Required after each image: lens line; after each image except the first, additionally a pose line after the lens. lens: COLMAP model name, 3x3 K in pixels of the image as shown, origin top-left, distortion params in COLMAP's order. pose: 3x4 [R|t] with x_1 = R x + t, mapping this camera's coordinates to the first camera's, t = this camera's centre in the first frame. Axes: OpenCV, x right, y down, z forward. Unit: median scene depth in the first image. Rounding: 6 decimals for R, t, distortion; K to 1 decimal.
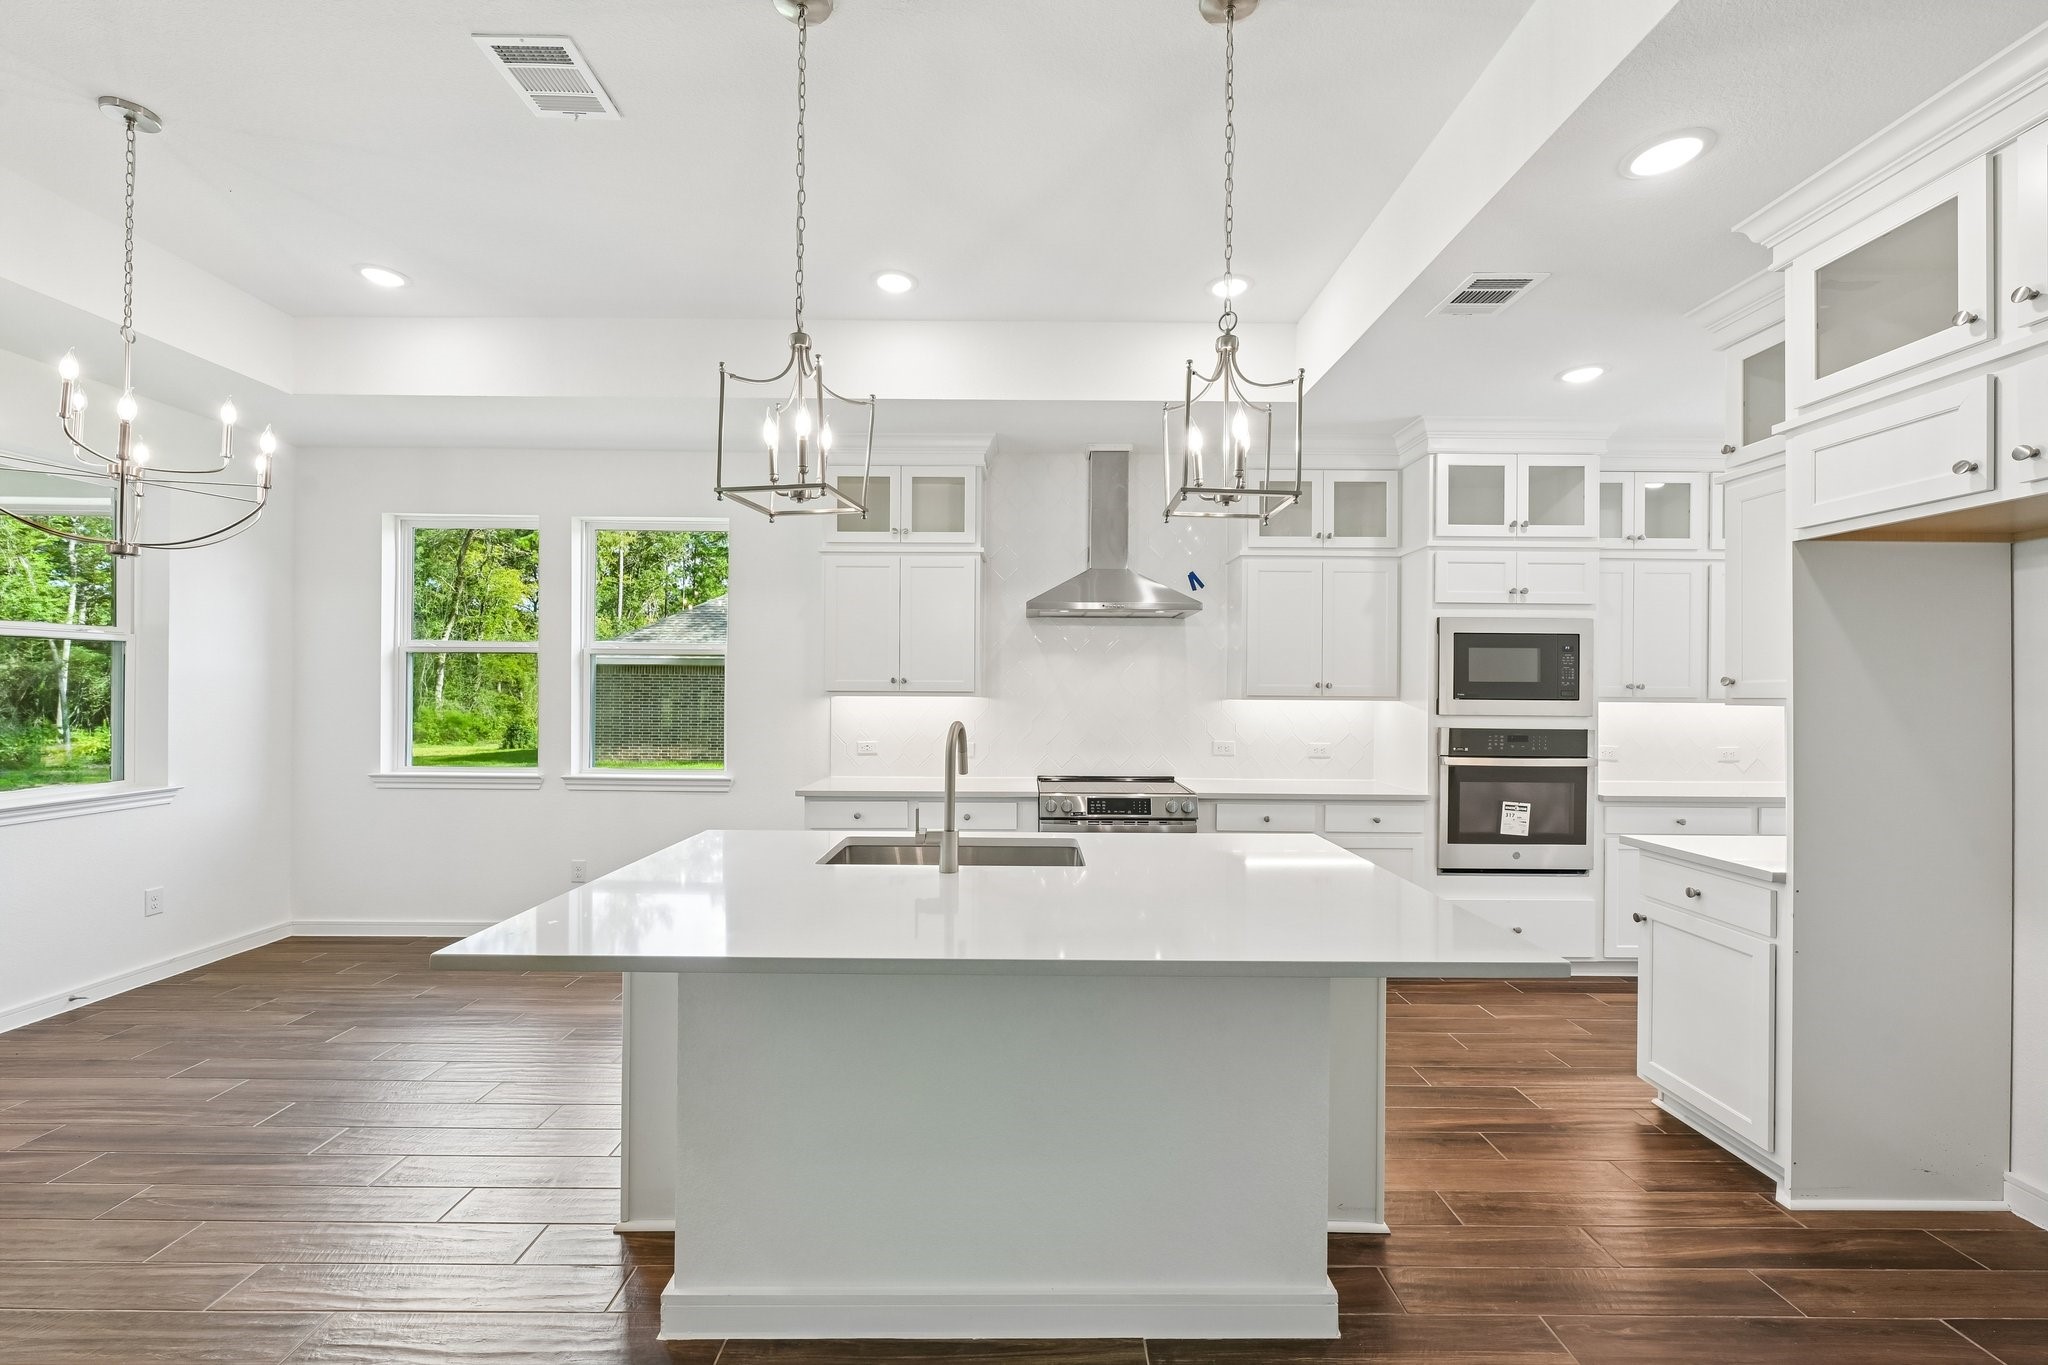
lens RADIAL K [[814.0, 0, 1025.6], [0, 814.0, 685.6], [0, 0, 1]] dist [0.001223, -0.000179]
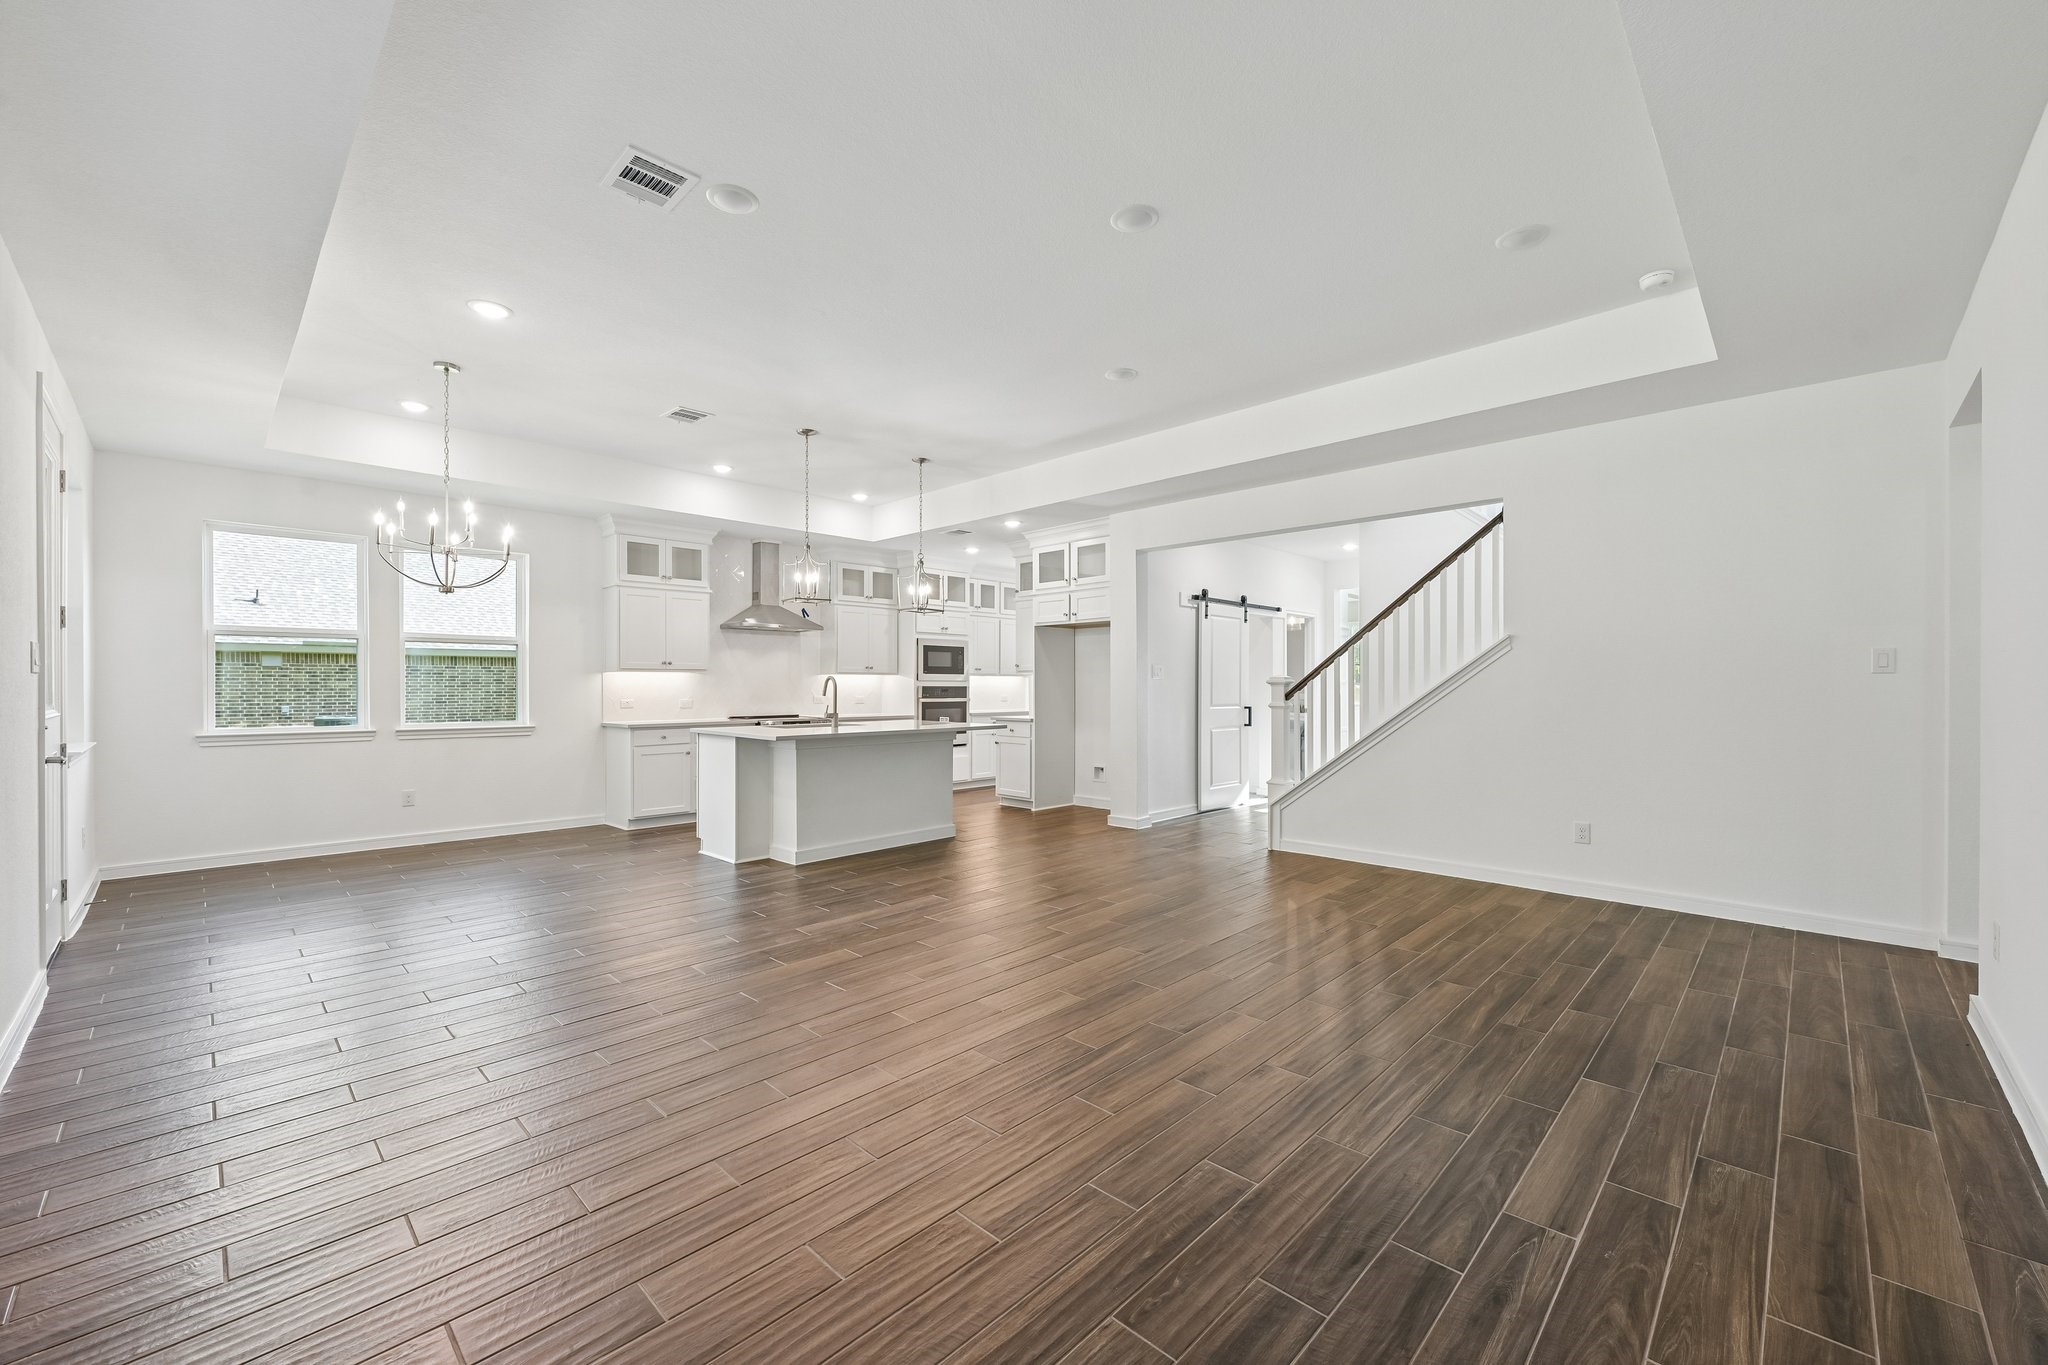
lens RADIAL K [[814.0, 0, 1028.8], [0, 814.0, 687.5], [0, 0, 1]] dist [0.001223, -0.000179]
pose [[0.699365, -0.009107, 0.714707, -0.920713], [0.001854, 0.999939, 0.010927, 0.031080], [-0.714763, -0.006317, 0.699339, -0.836398]]
